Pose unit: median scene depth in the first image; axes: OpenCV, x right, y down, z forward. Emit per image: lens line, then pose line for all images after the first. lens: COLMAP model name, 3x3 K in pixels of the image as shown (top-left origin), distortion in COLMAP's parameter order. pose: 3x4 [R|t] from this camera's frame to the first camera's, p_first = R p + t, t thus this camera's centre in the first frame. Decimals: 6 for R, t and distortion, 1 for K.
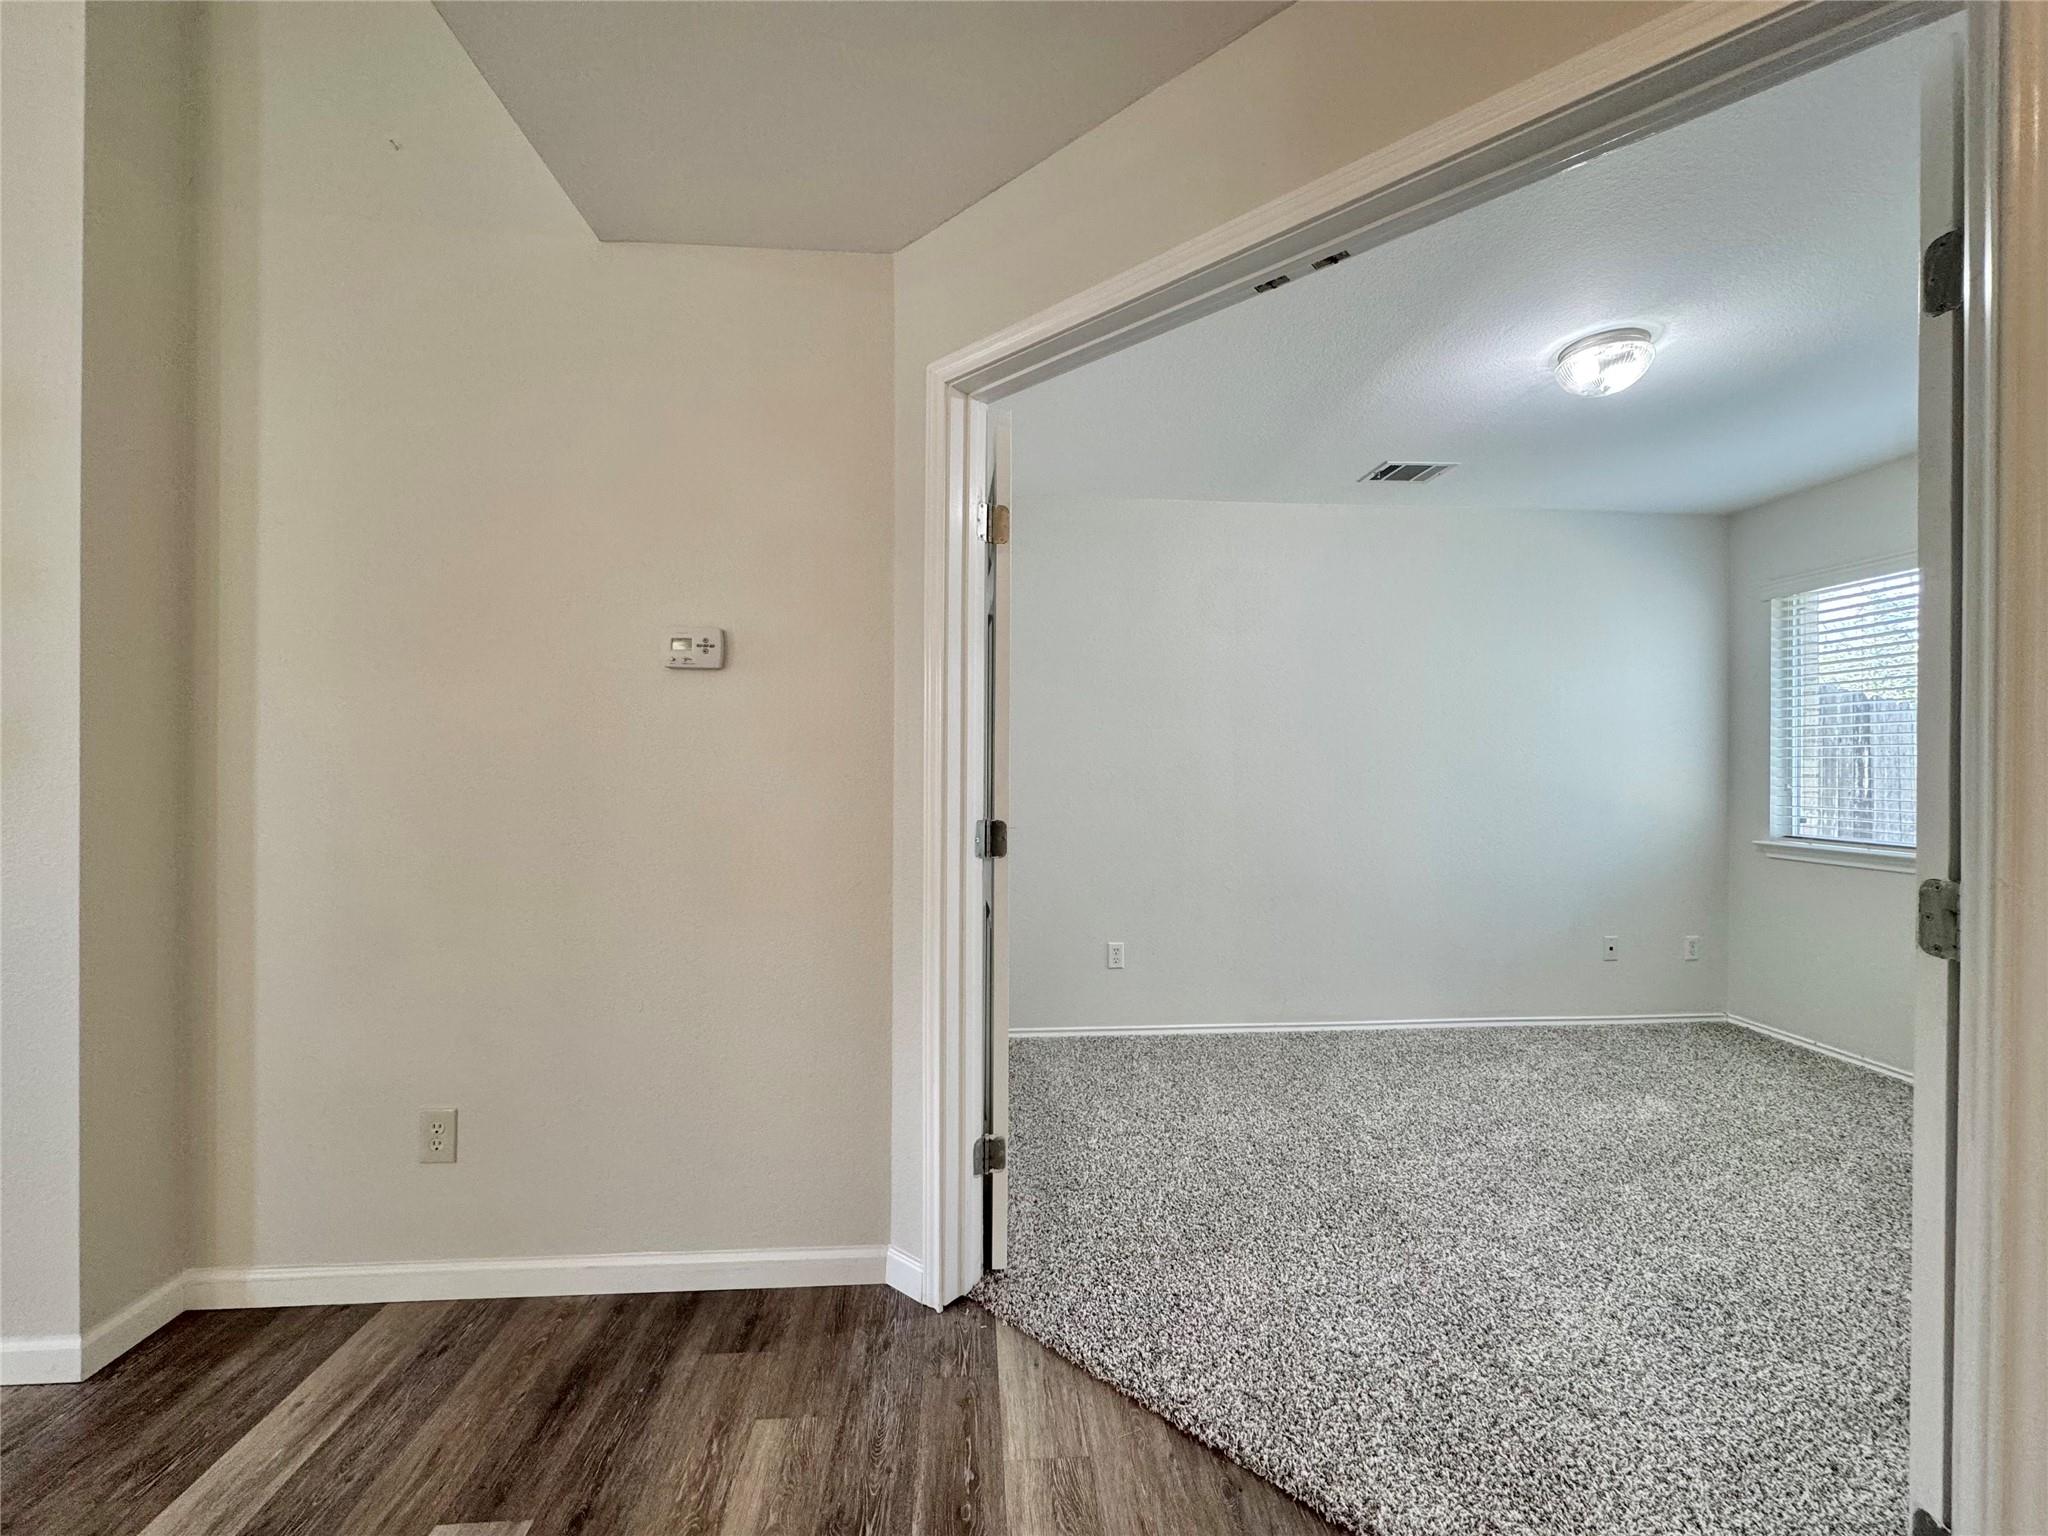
lens RADIAL K [[818.8, 0, 1026.2], [0, 818.8, 767.8], [0, 0, 1]] dist [-0.002167, -0.000052]
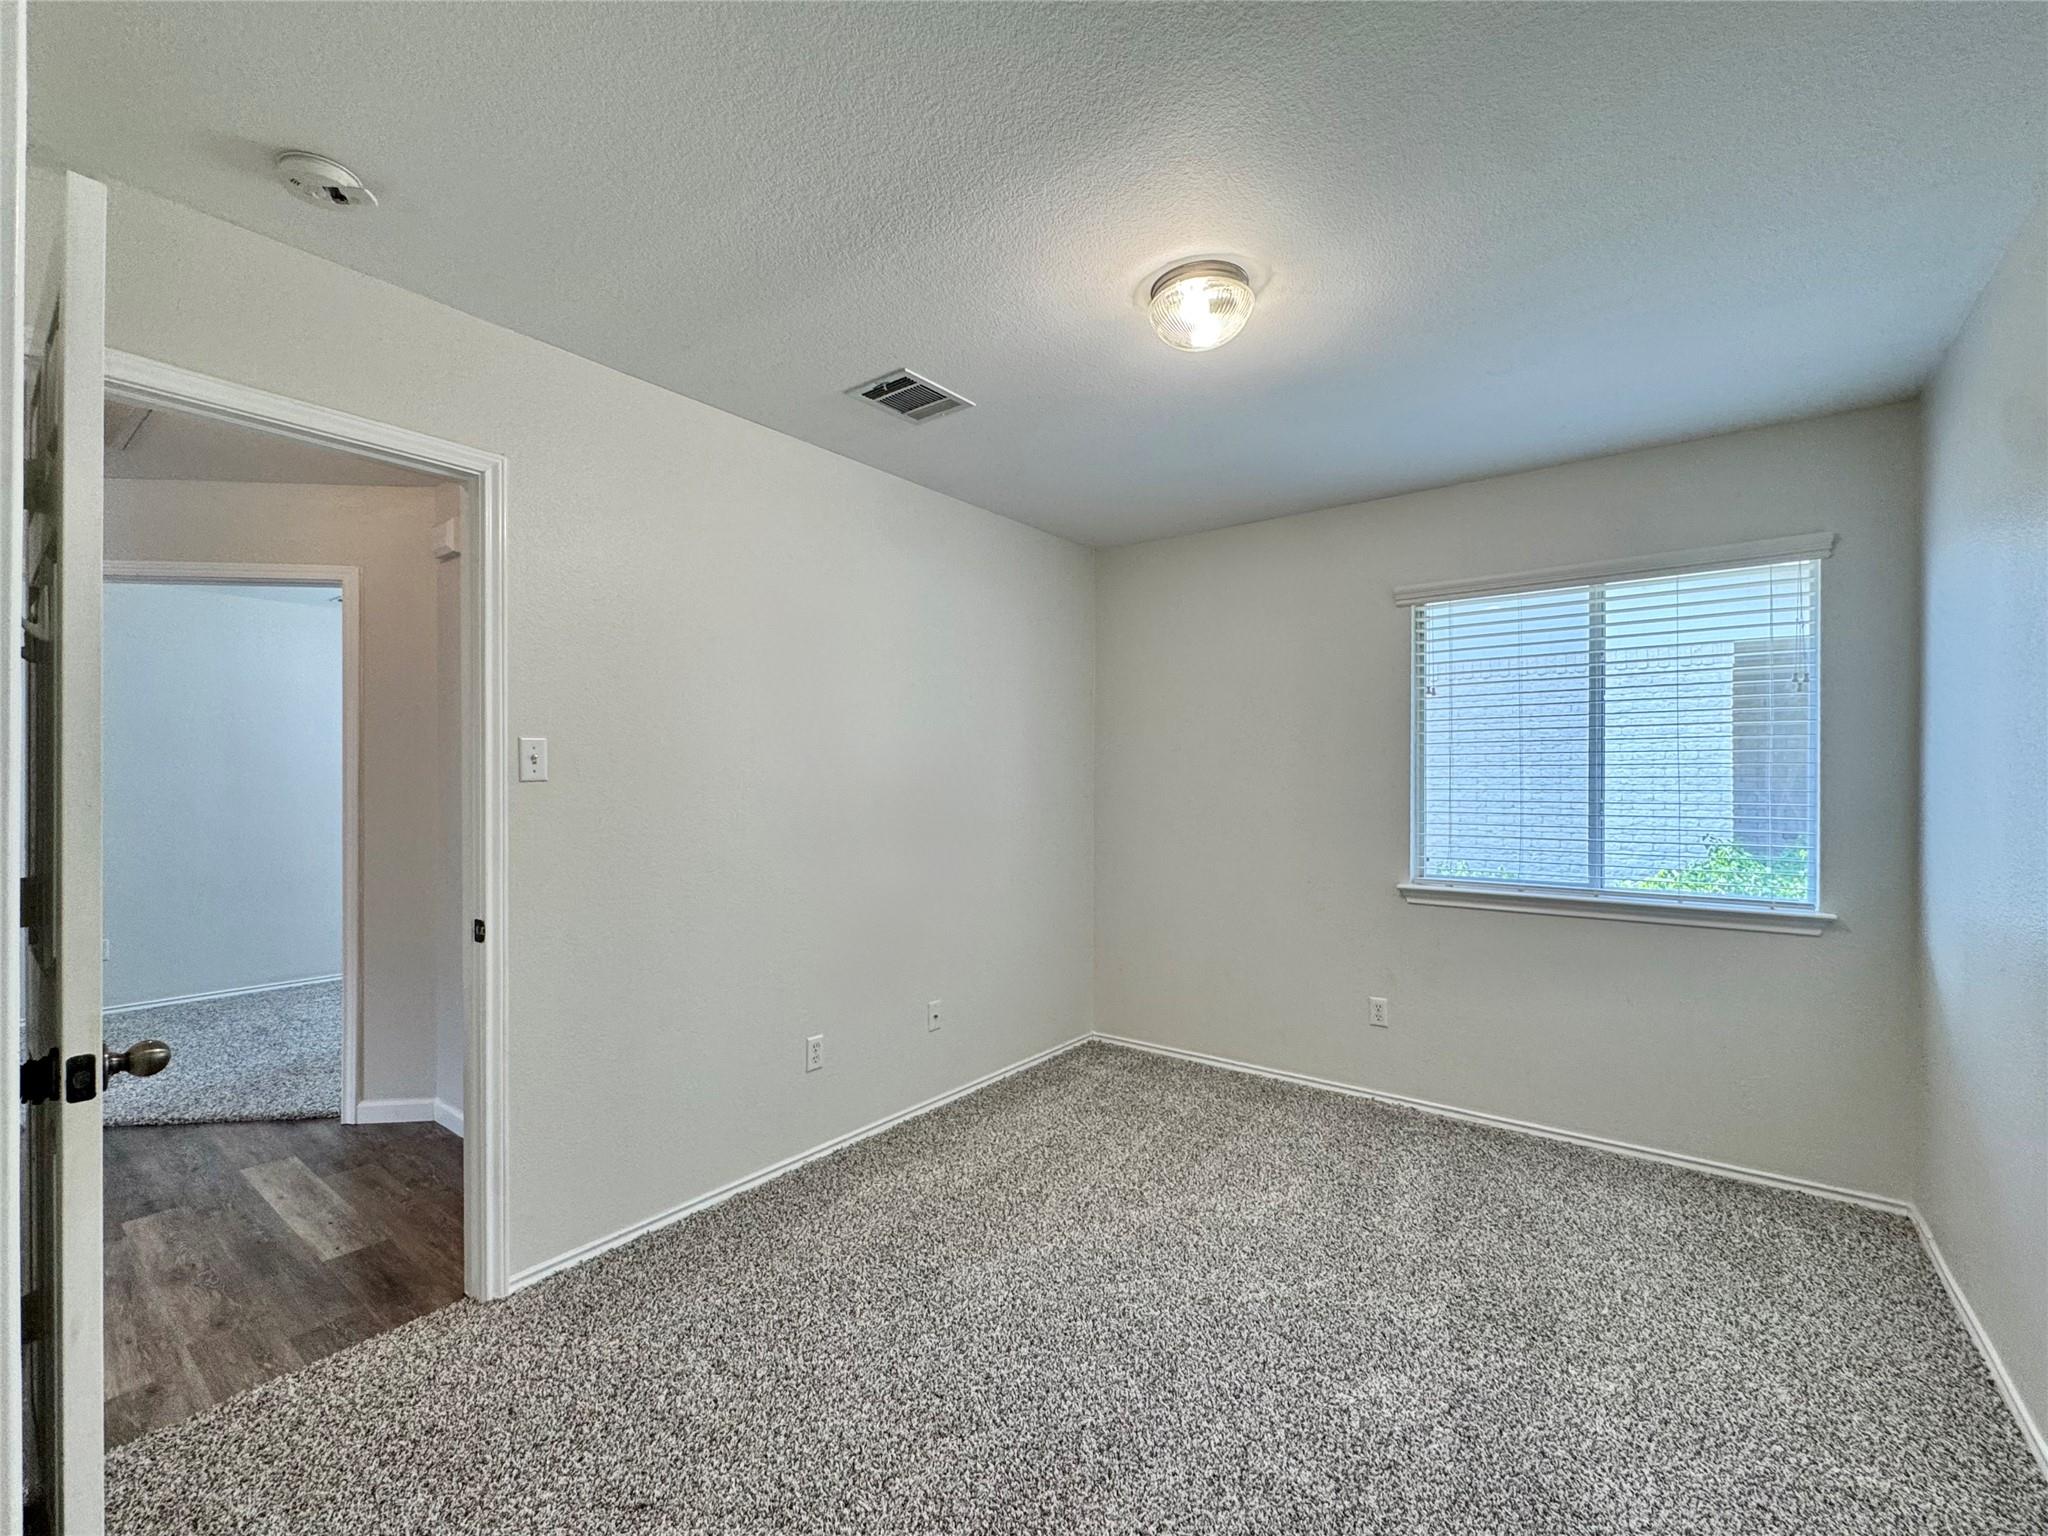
lens RADIAL K [[839.9, 0, 1004.3], [0, 839.9, 770.7], [0, 0, 1]] dist [-0.003319, 0.000054]
pose [[0.681560, 0.027927, 0.731229, -0.023920], [-0.006477, 0.999463, -0.032134, 0.000256], [-0.731733, 0.017165, 0.681375, 0.413630]]
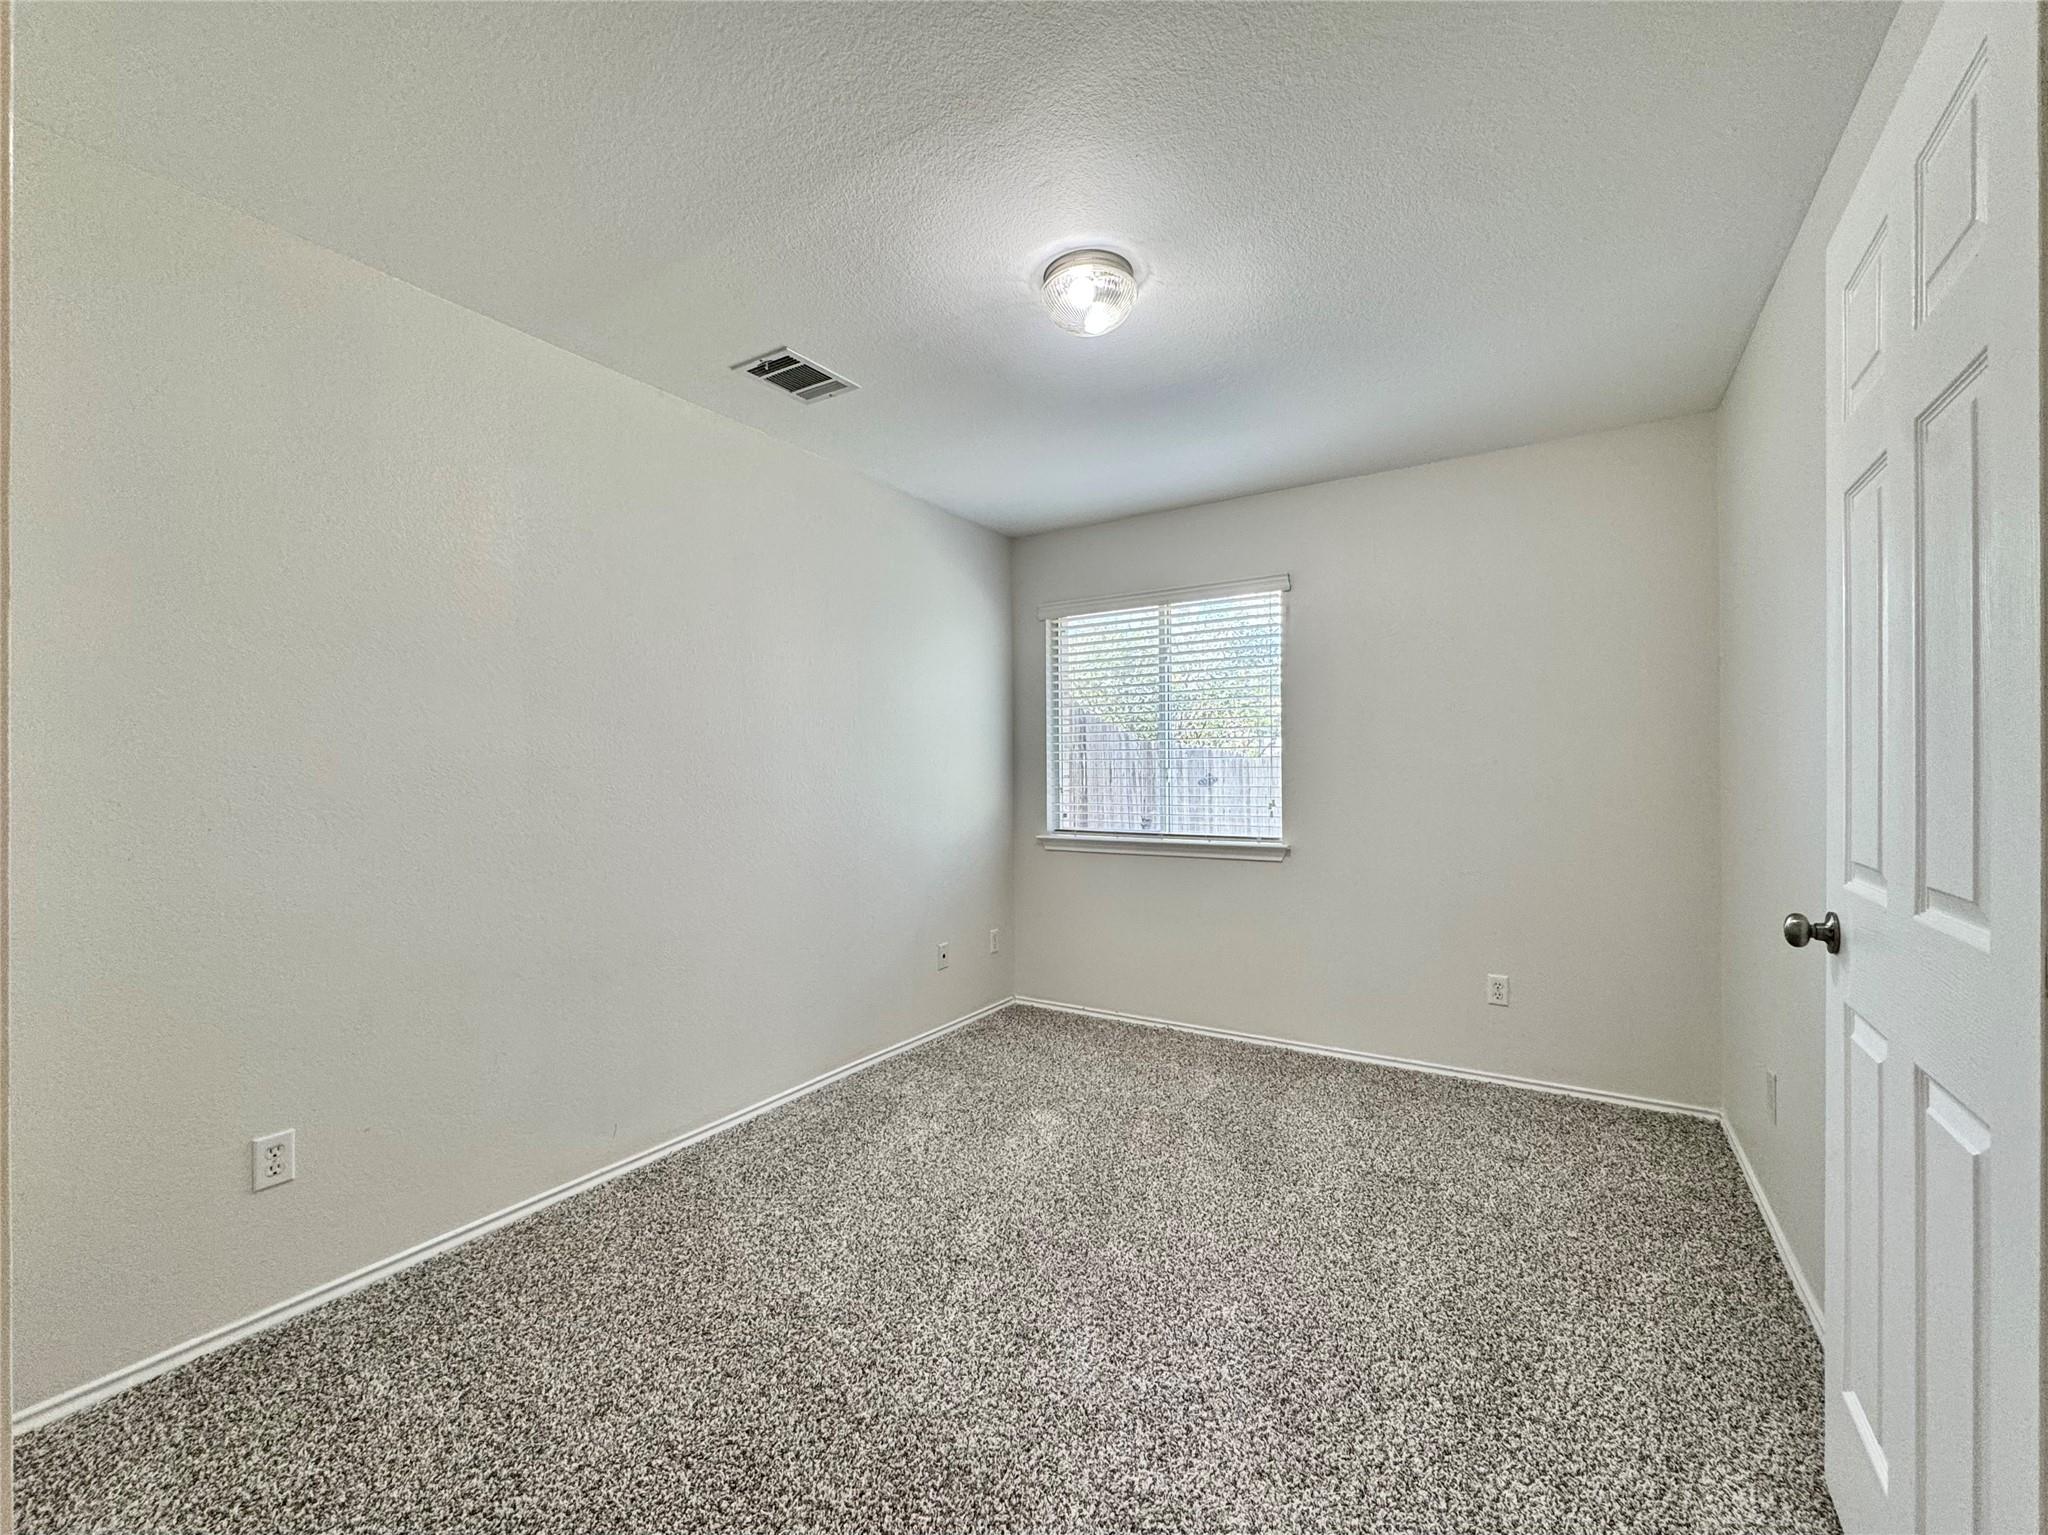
lens RADIAL K [[840.5, 0, 1047.4], [0, 840.5, 773.0], [0, 0, 1]] dist [-0.000297, 0.000053]
pose [[0.593091, -0.007991, 0.805096, -0.020192], [0.008760, 0.999956, 0.003473, 0.000239], [-0.805088, 0.004993, 0.593135, 0.352138]]
